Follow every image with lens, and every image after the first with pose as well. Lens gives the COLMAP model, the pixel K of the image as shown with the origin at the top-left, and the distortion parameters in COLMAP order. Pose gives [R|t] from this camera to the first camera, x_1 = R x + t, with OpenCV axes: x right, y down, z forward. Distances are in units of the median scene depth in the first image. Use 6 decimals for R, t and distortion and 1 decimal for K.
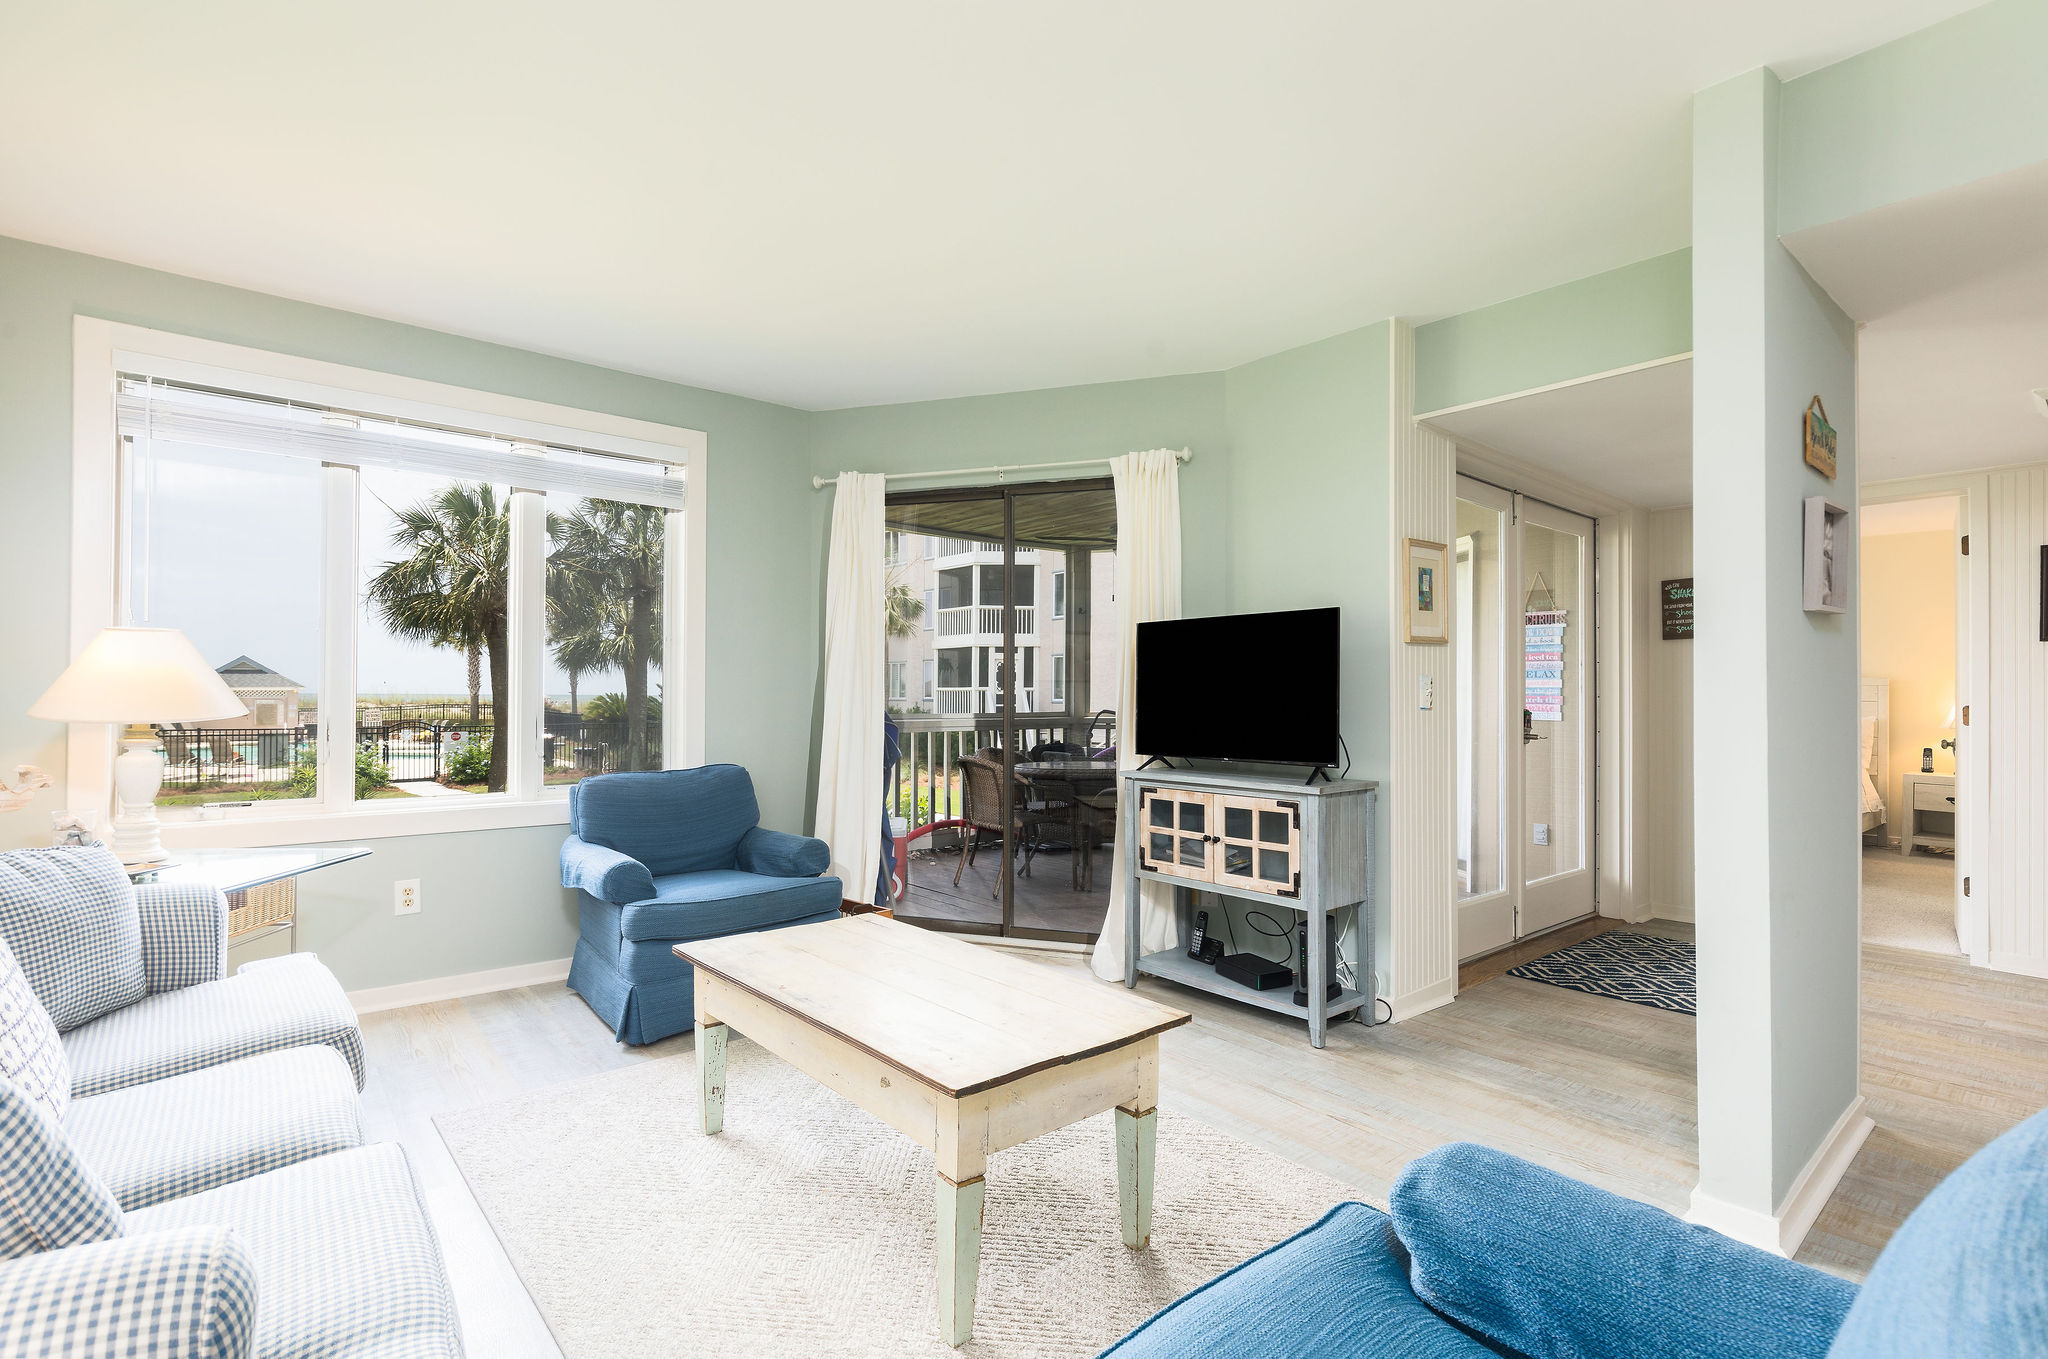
lens RADIAL K [[963.9, 0, 1026.0], [0, 963.9, 689.8], [0, 0, 1]] dist [-0.003492, -0.000227]
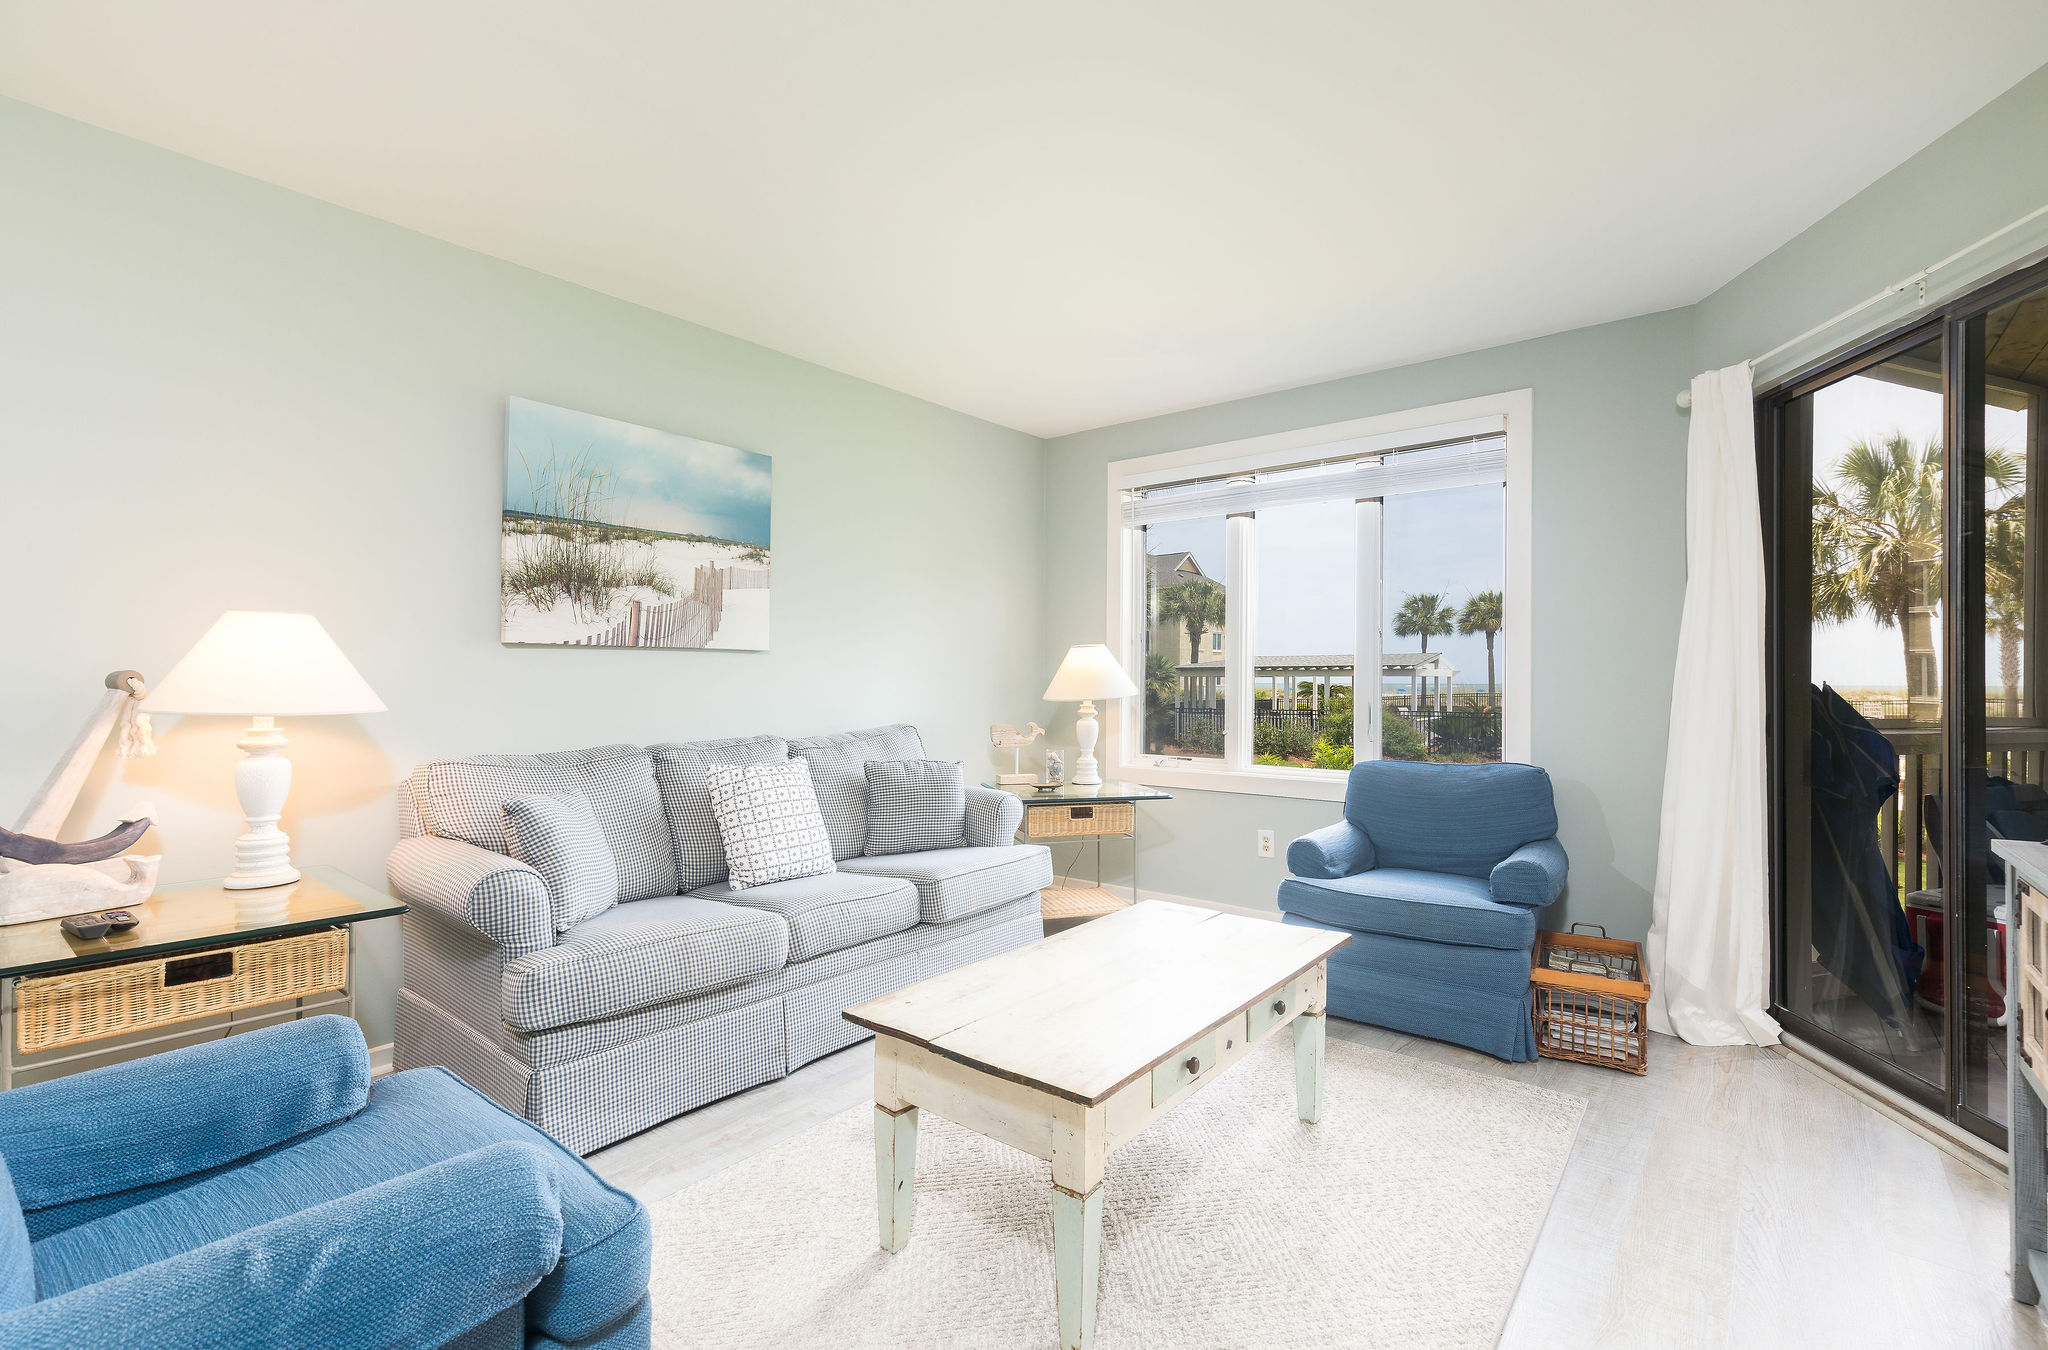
lens RADIAL K [[926.6, 0, 1022.6], [0, 926.6, 679.9], [0, 0, 1]] dist [0.014046, -0.000024]
pose [[0.175339, -0.006189, -0.984489, 0.887511], [0.004450, 0.999975, -0.005494, 0.006983], [0.984498, -0.003418, 0.175362, 0.811888]]
